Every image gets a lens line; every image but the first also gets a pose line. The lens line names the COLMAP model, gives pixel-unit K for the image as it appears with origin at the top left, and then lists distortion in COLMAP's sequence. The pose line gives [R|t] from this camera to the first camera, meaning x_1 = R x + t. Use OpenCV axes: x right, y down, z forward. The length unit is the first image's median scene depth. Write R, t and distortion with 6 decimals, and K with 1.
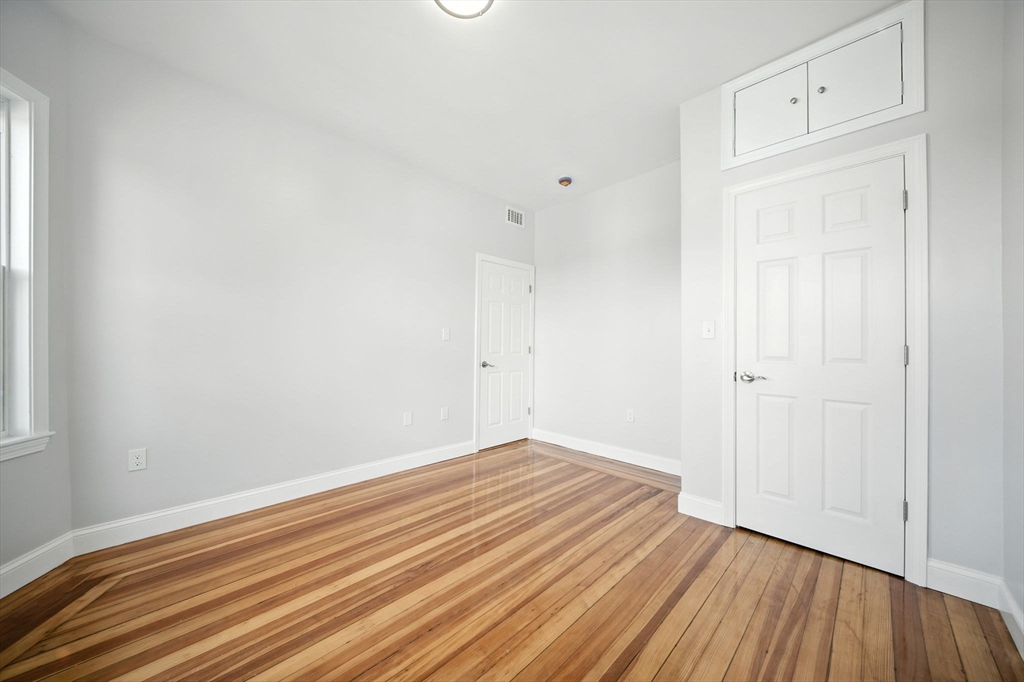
lens RADIAL K [[361.0, 0, 512.5], [0, 361.0, 343.5], [0, 0, 1]] dist [0.001009, -0.002732]
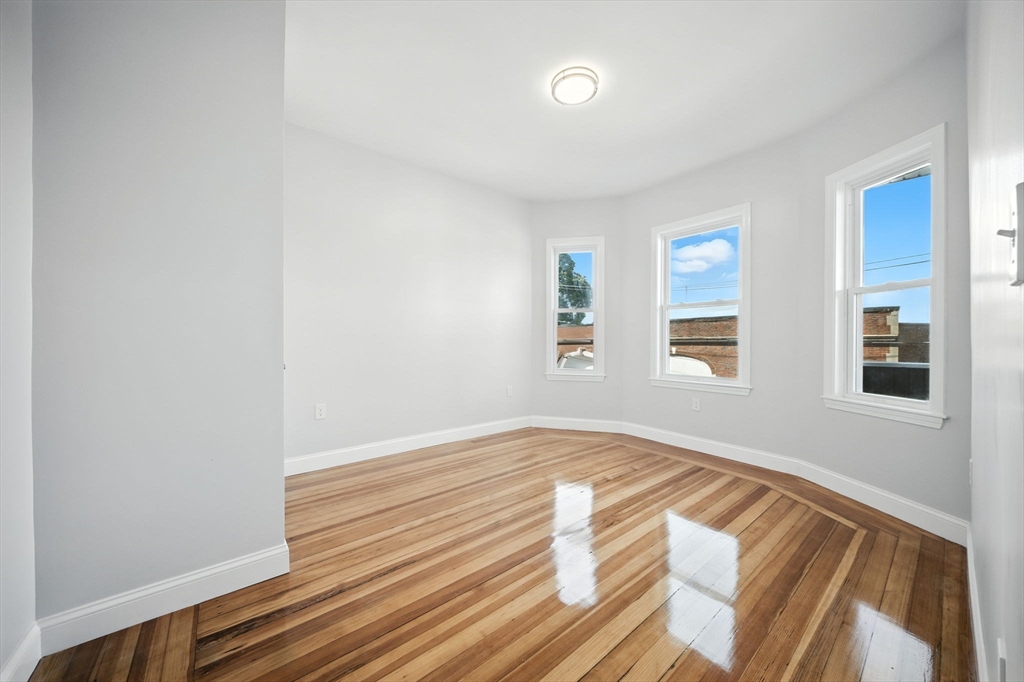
lens RADIAL K [[361.0, 0, 512.5], [0, 361.0, 343.5], [0, 0, 1]] dist [0.001009, -0.002732]
pose [[-0.995608, -0.011189, 0.092951, -0.030879], [-0.010673, 0.999925, 0.006046, 0.025392], [-0.093012, 0.005028, -0.995652, 2.083577]]
